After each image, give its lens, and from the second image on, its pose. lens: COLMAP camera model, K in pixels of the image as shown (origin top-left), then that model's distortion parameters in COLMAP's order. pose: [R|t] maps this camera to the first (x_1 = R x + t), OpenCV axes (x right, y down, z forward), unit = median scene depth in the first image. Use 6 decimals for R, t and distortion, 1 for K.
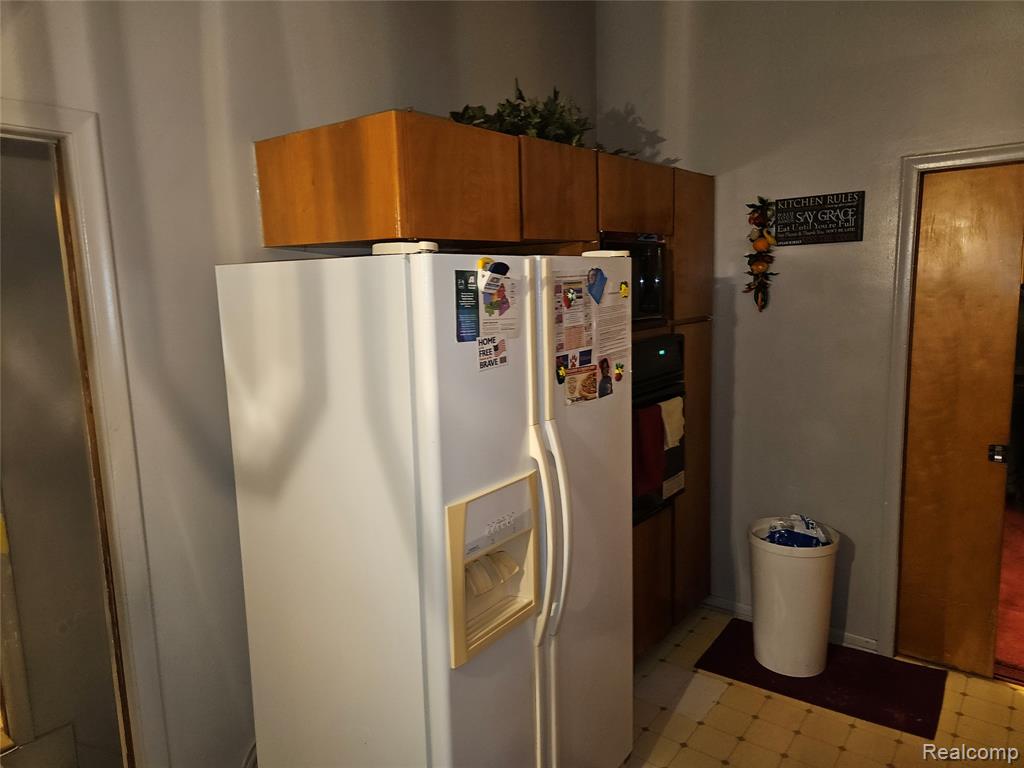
lens RADIAL K [[689.6, 0, 513.9], [0, 689.6, 383.6], [0, 0, 1]] dist [0.059674, -0.053639]
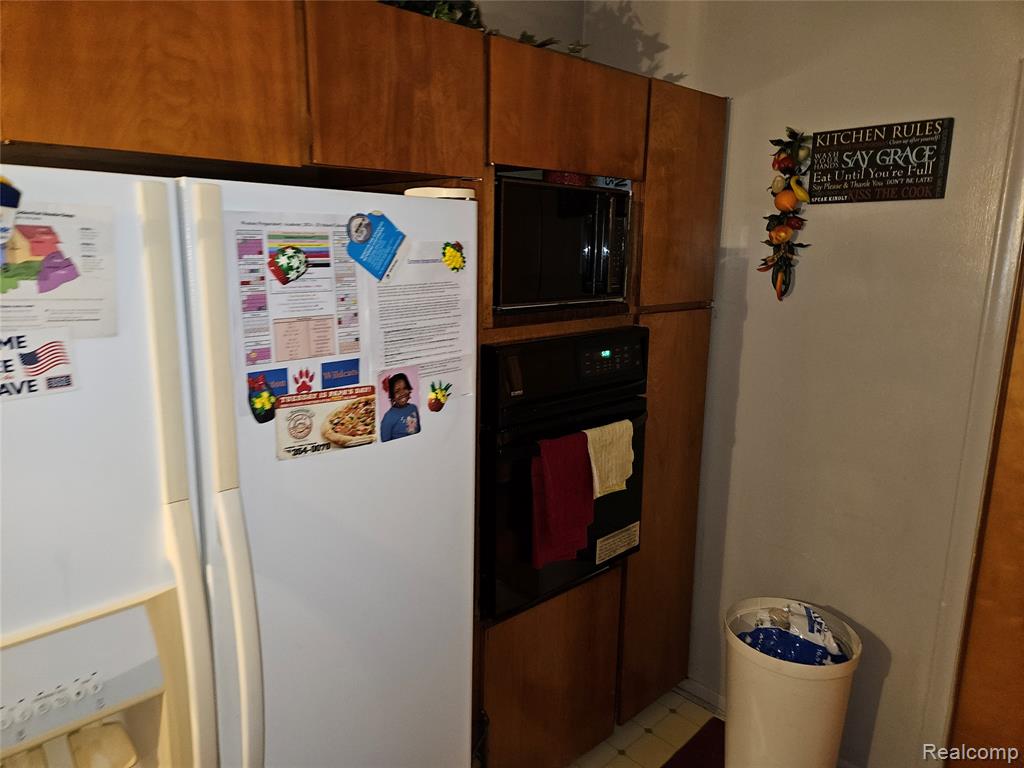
lens RADIAL K [[684.0, 0, 505.3], [0, 684.0, 380.9], [0, 0, 1]] dist [0.063269, -0.050693]
pose [[0.986937, 0.073791, -0.143215, 0.284344], [-0.066668, 0.996317, 0.053917, -0.063623], [0.146666, -0.043665, 0.988222, 0.420251]]
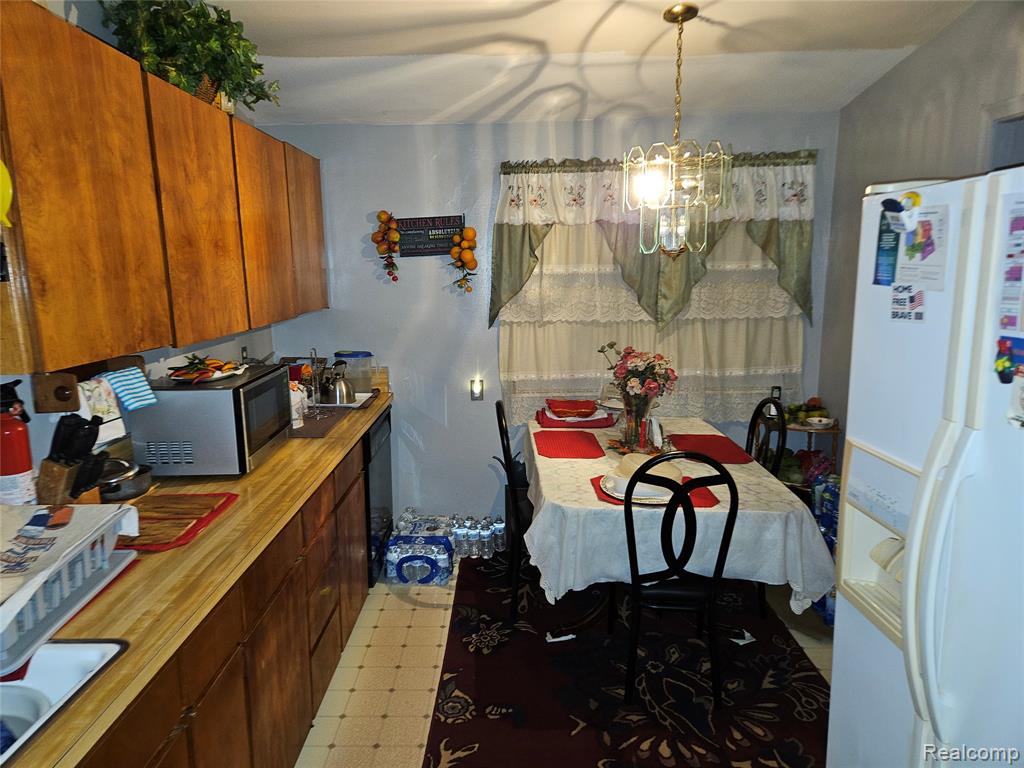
lens RADIAL K [[684.0, 0, 505.3], [0, 684.0, 380.9], [0, 0, 1]] dist [0.063269, -0.050693]
pose [[-0.791298, 0.142323, -0.594635, 0.660369], [-0.049712, 0.954336, 0.294569, -0.135843], [0.609406, 0.262653, -0.748089, 1.017242]]
